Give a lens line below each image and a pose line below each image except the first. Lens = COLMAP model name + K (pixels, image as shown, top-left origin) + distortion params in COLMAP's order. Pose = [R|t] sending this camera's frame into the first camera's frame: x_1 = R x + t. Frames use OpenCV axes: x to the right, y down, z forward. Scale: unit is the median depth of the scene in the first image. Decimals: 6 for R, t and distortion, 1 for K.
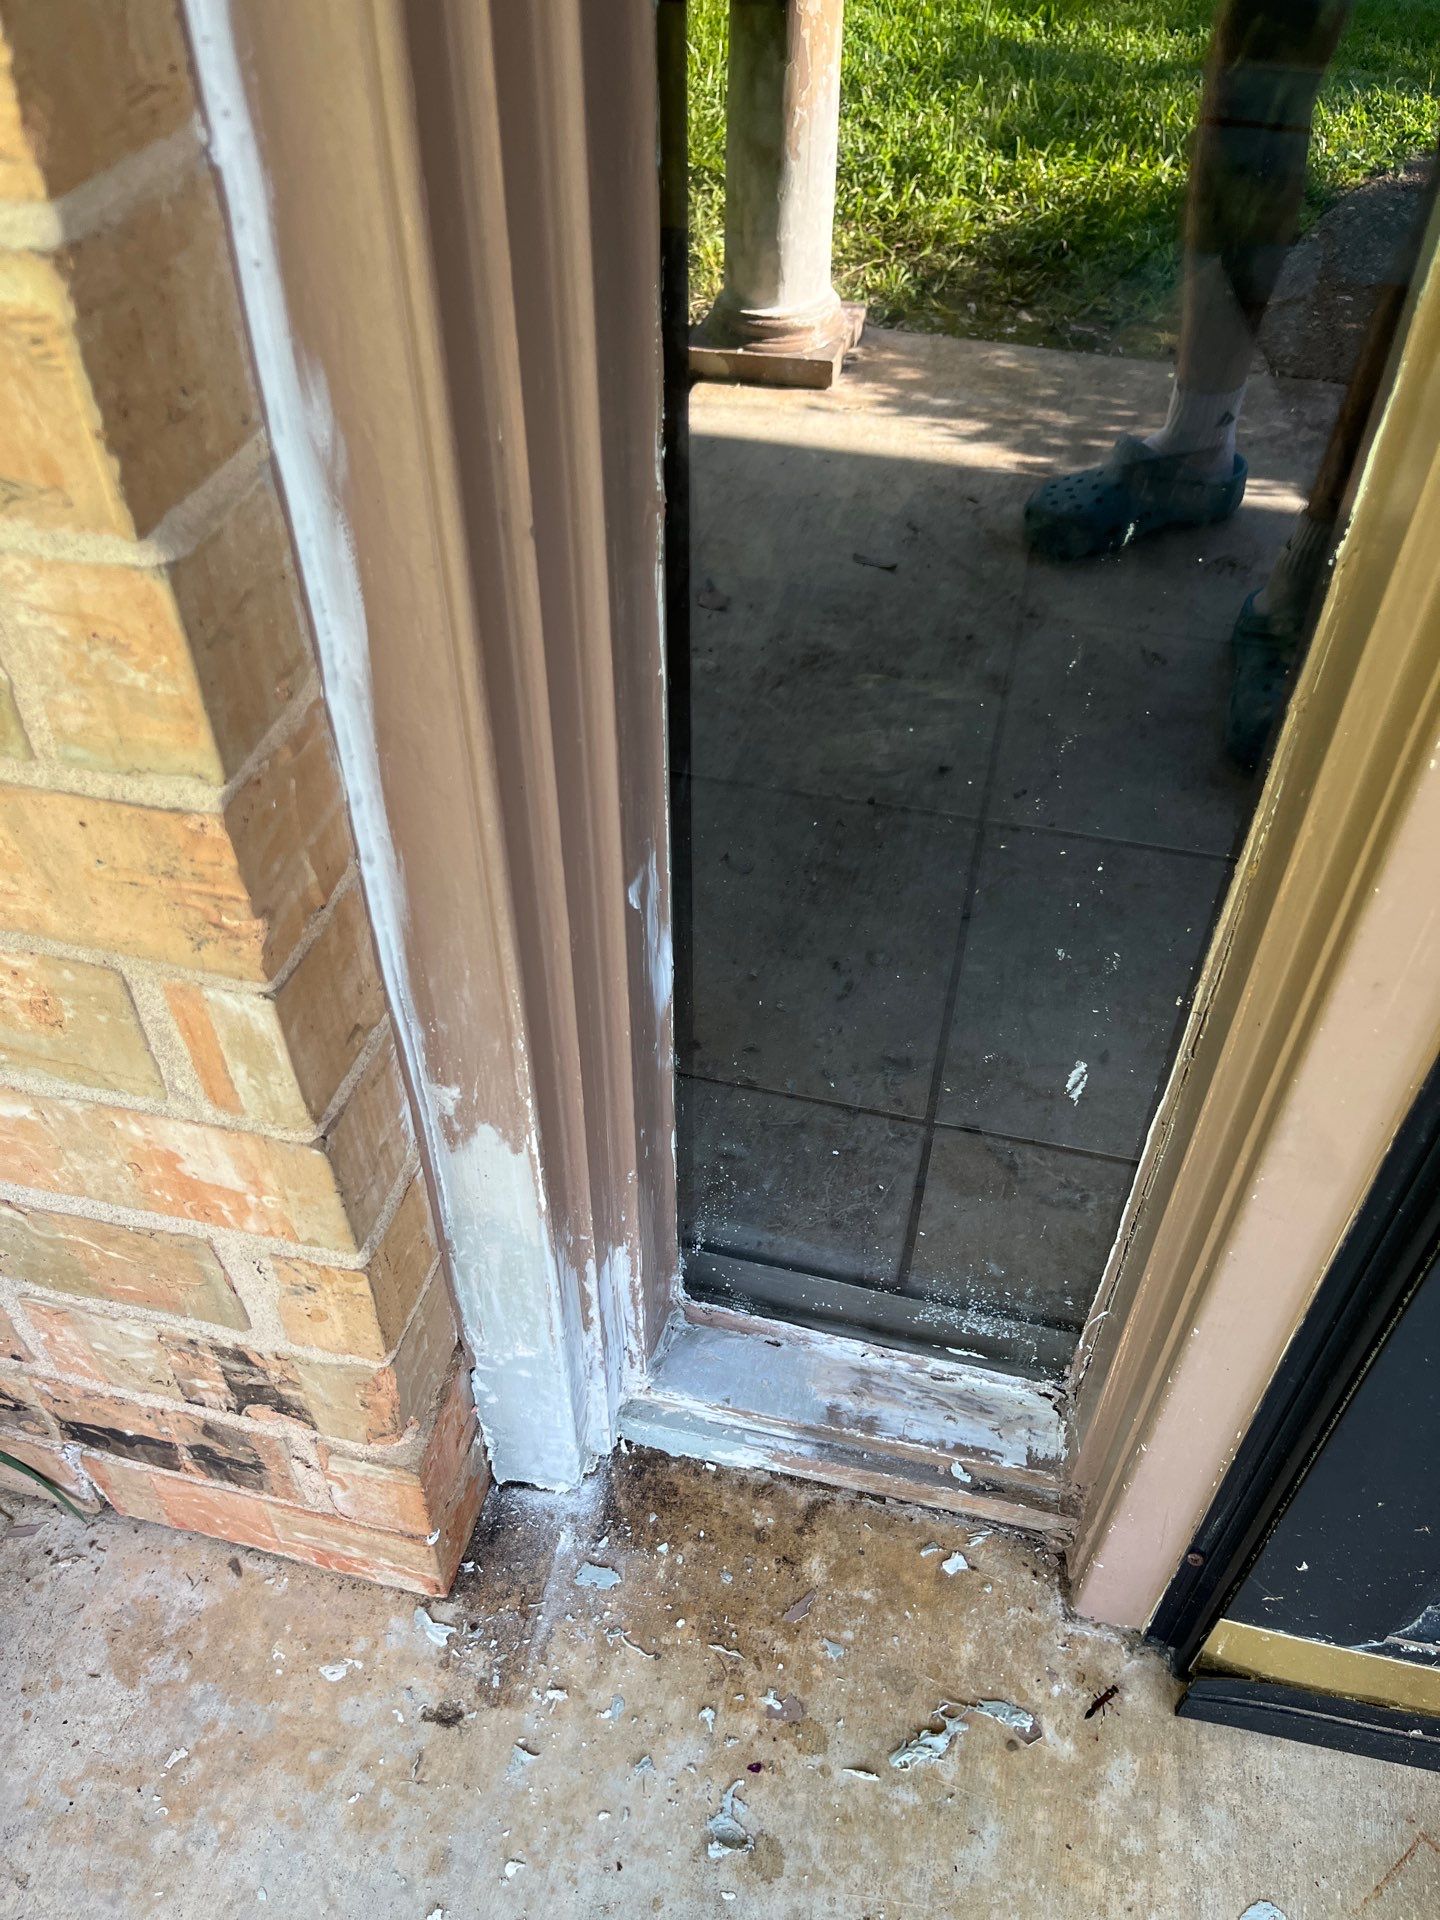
lens RADIAL K [[1468.5, 0, 714.5], [0, 1468.5, 966.2], [0, 0, 1]] dist [0.051222, -0.077930]
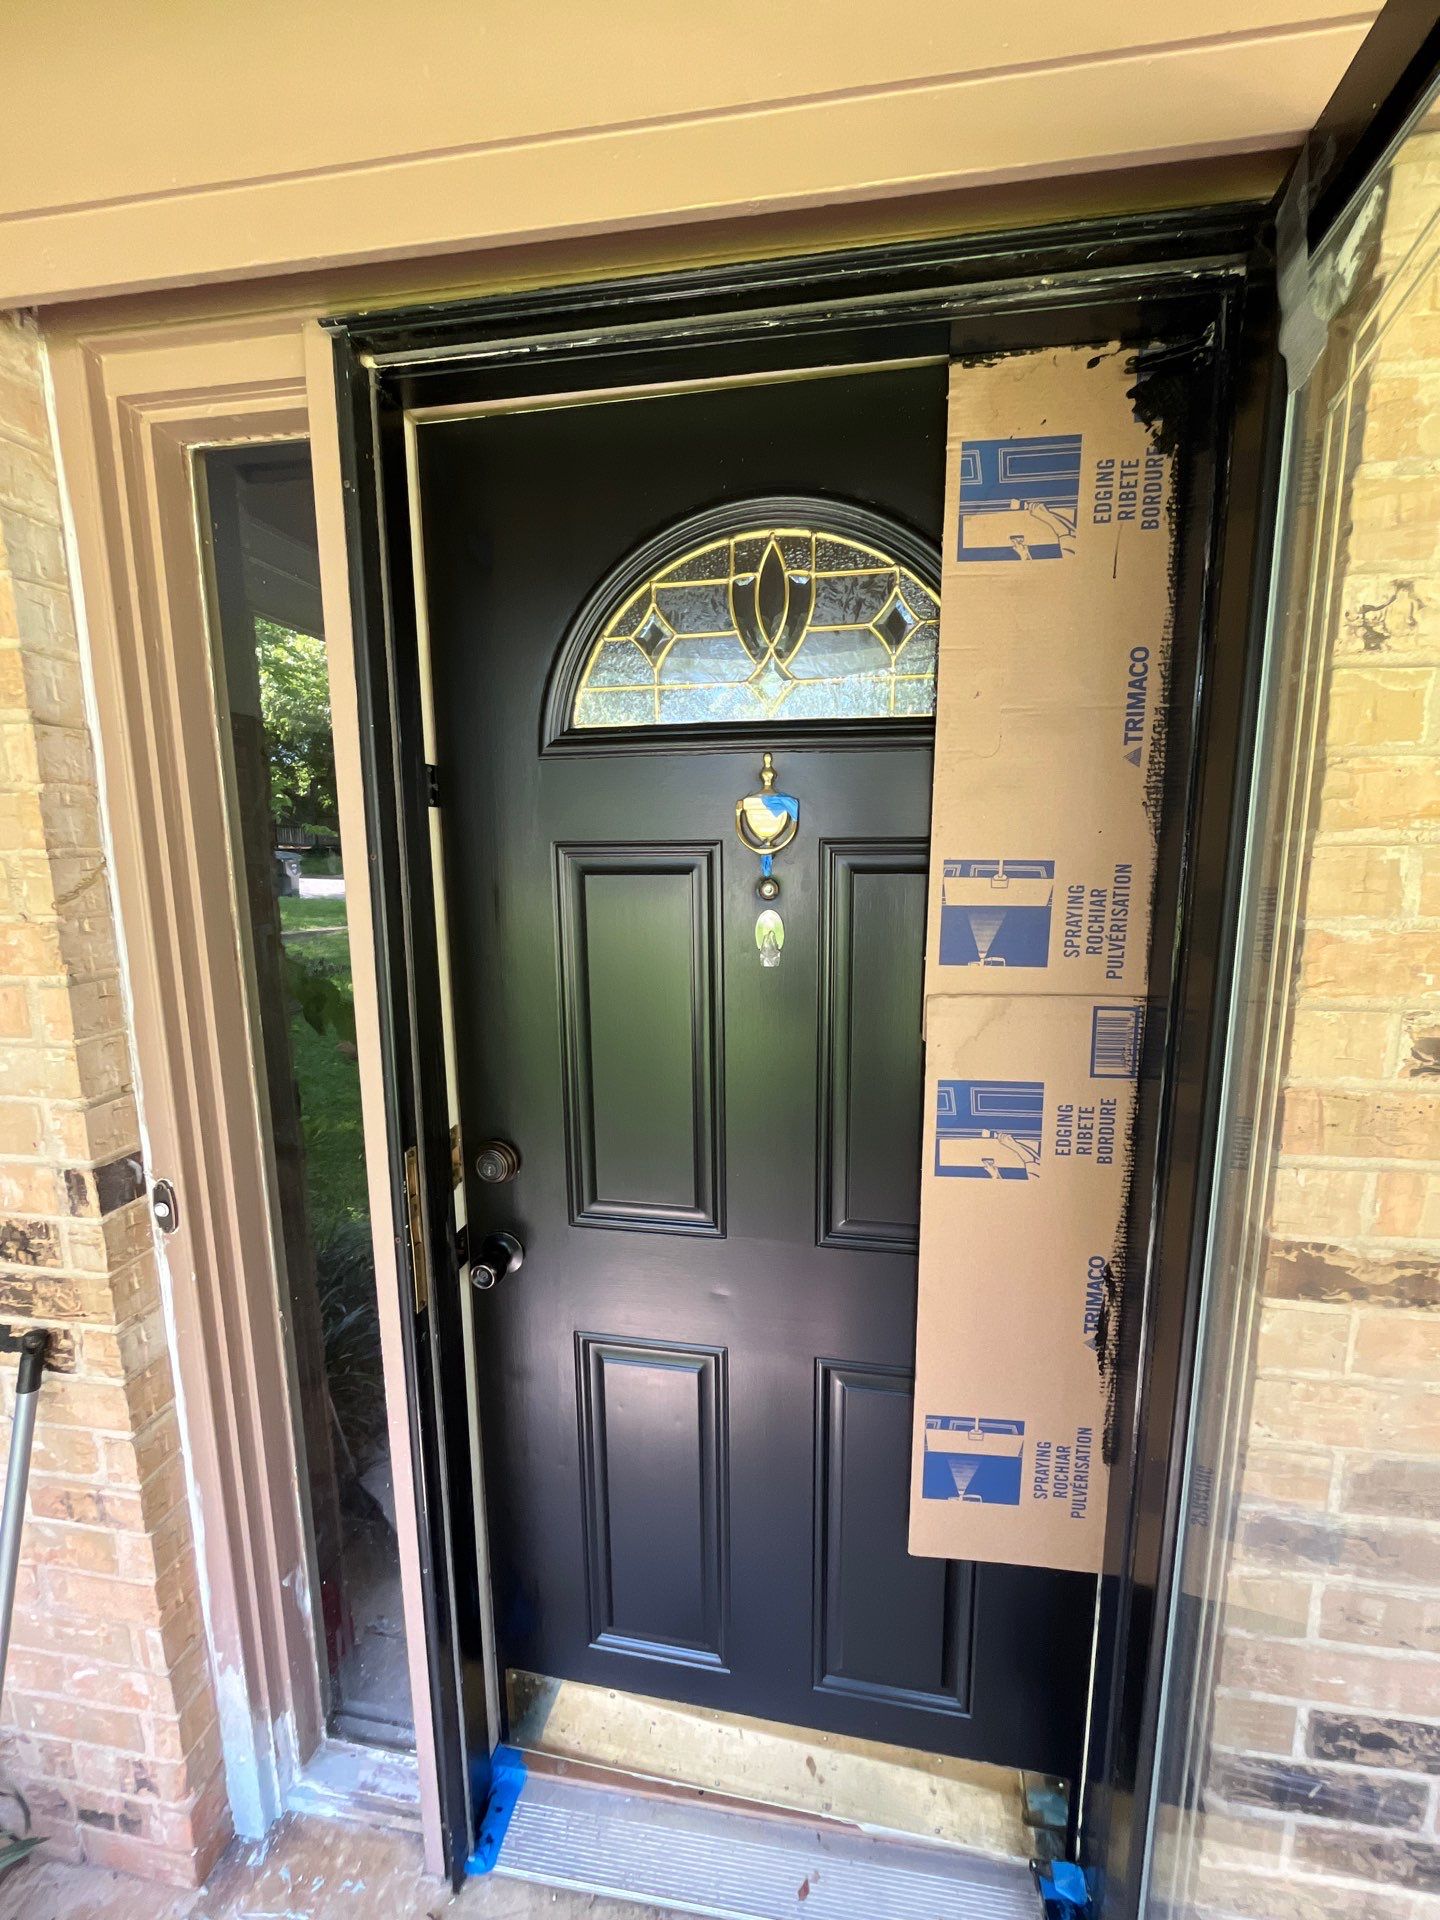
lens RADIAL K [[765.7, 0, 734.4], [0, 765.7, 966.4], [0, 0, 1]] dist [0.000349, -0.000177]
pose [[0.996238, -0.024965, 0.082982, 0.939896], [0.068190, 0.816760, -0.572934, -0.129799], [-0.053474, 0.576438, 0.815390, -1.558364]]
